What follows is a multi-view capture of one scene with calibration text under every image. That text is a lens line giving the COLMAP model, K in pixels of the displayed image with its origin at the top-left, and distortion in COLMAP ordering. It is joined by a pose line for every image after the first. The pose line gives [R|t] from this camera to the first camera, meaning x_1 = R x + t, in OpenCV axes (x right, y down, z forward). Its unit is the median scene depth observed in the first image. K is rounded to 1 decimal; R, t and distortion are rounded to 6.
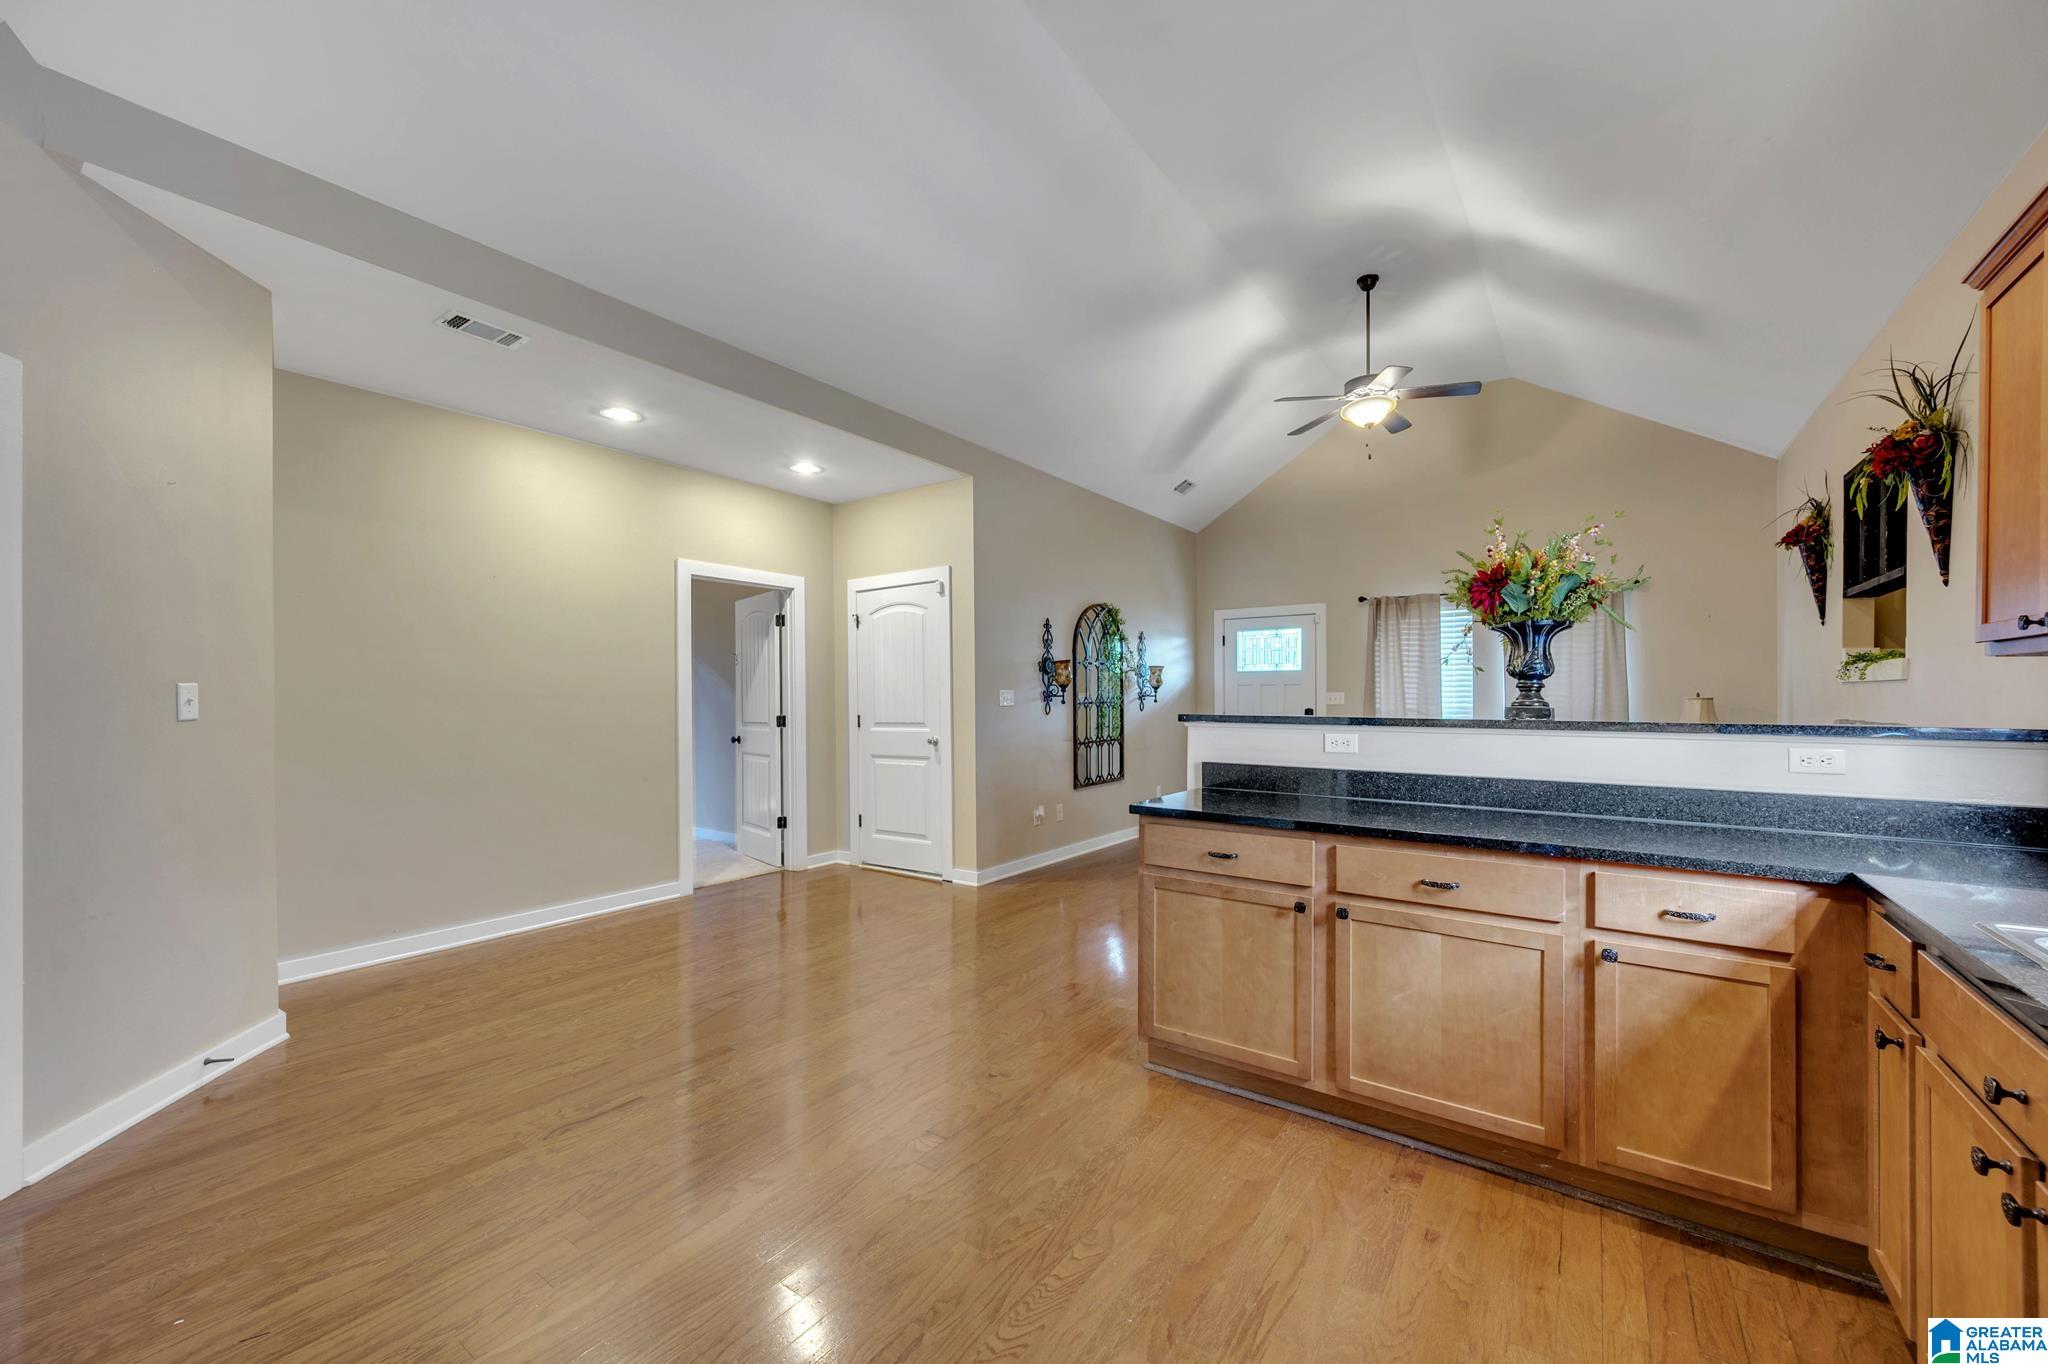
lens RADIAL K [[802.4, 0, 1025.7], [0, 802.4, 691.1], [0, 0, 1]] dist [-0.001364, -0.000115]
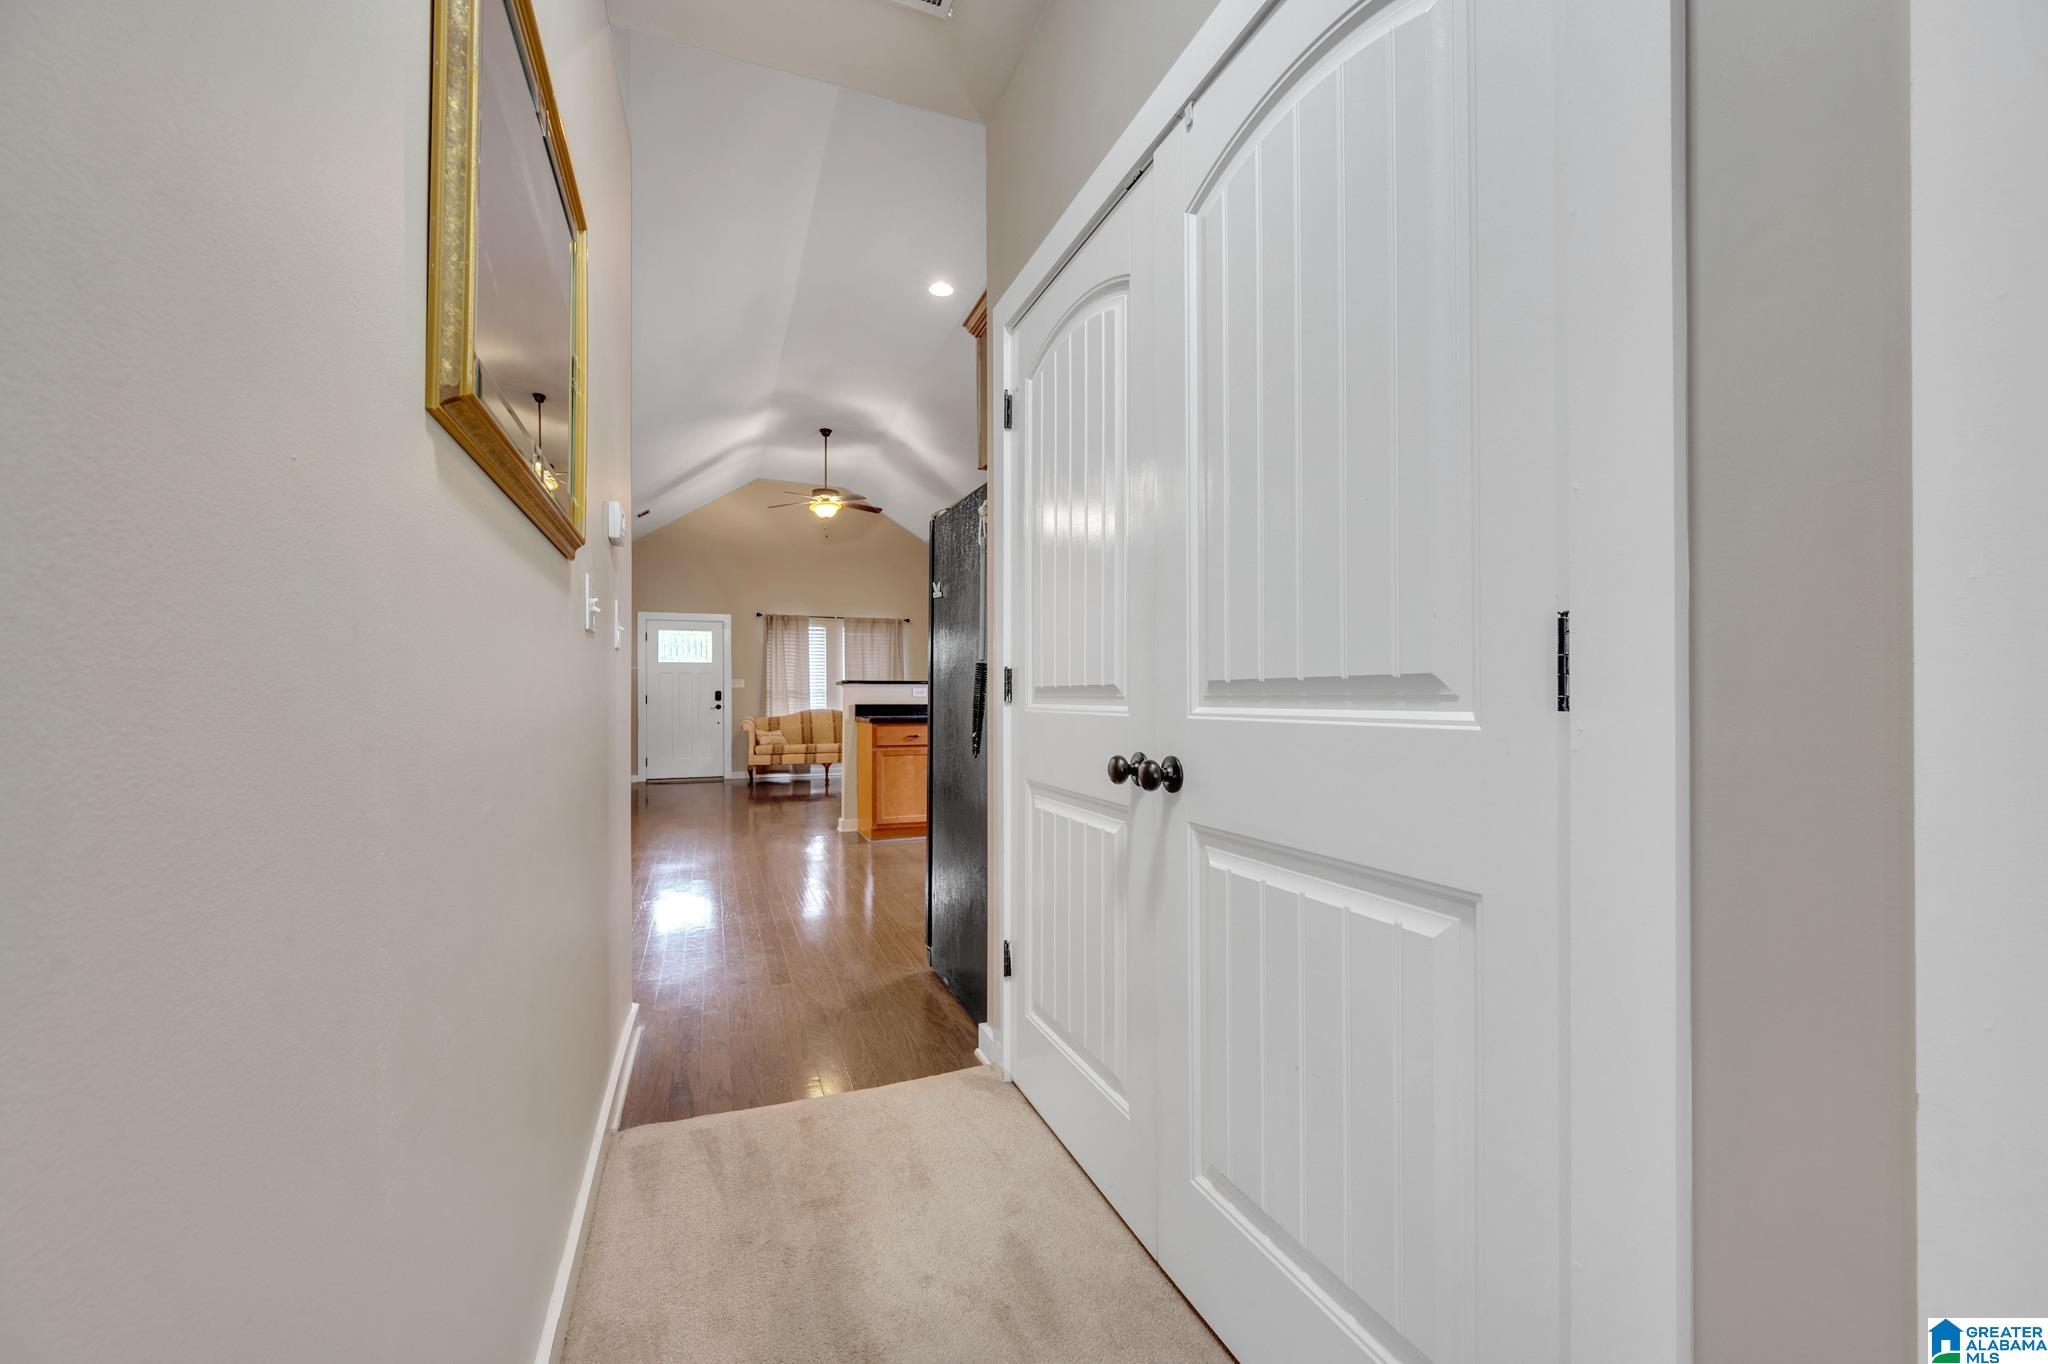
lens RADIAL K [[802.4, 0, 1025.7], [0, 802.4, 691.1], [0, 0, 1]] dist [-0.001364, -0.000115]
pose [[0.548881, 0.003535, 0.835893, -0.636623], [-0.002788, 0.999993, -0.002398, 0.030663], [-0.835896, -0.001014, 0.548887, -0.234294]]
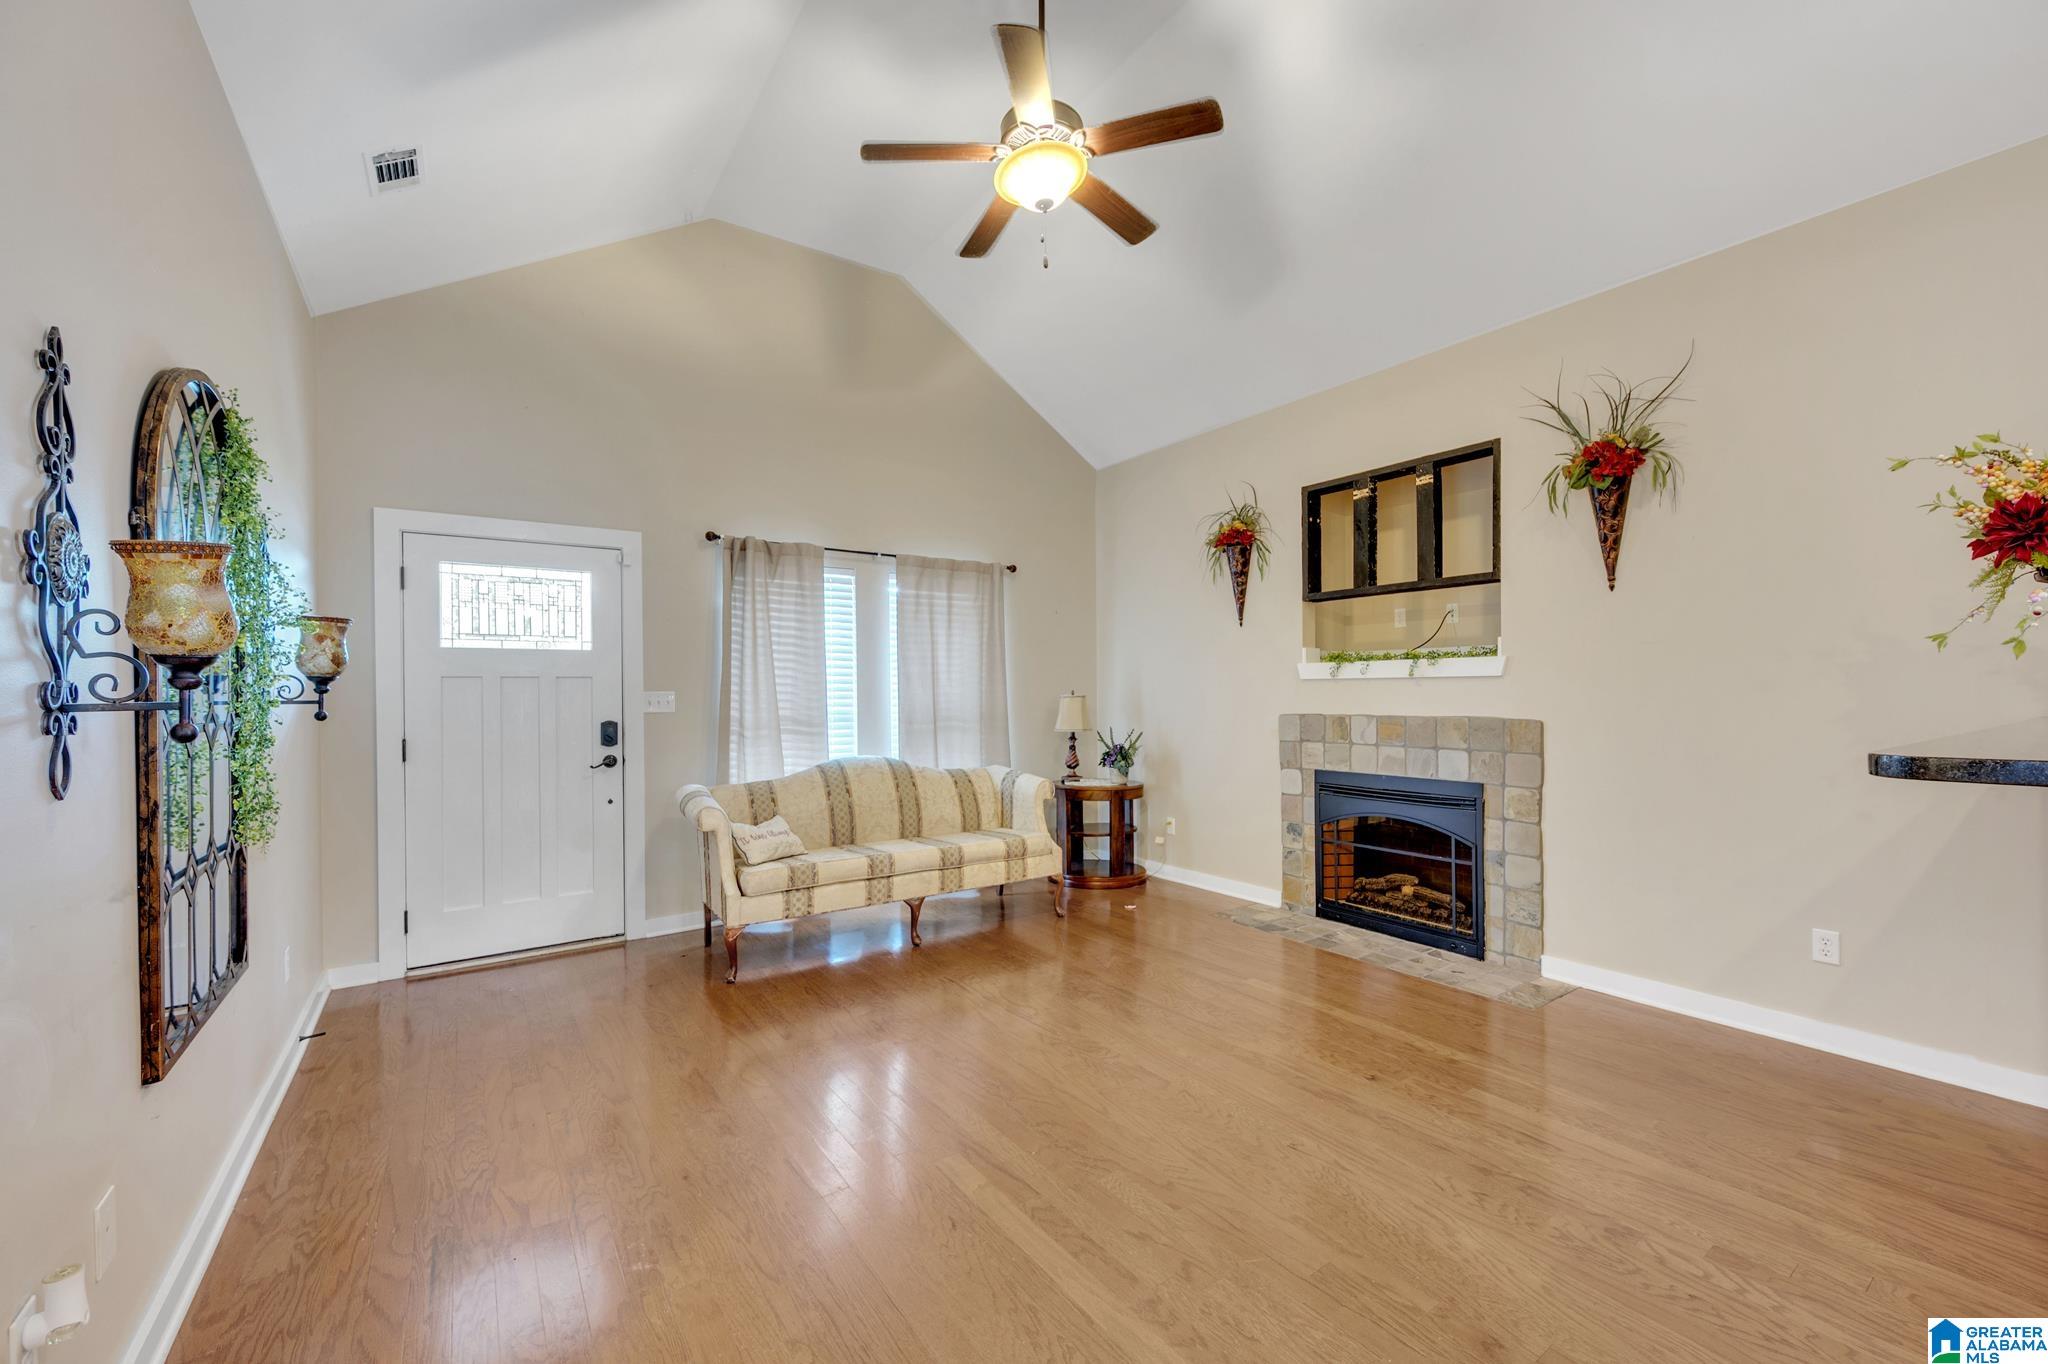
lens RADIAL K [[802.4, 0, 1025.7], [0, 802.4, 691.1], [0, 0, 1]] dist [-0.001364, -0.000115]
pose [[0.336956, -0.001996, 0.941518, -0.081990], [0.003190, 0.999994, 0.000978, 0.001723], [-0.941515, 0.002674, 0.336961, 0.703112]]
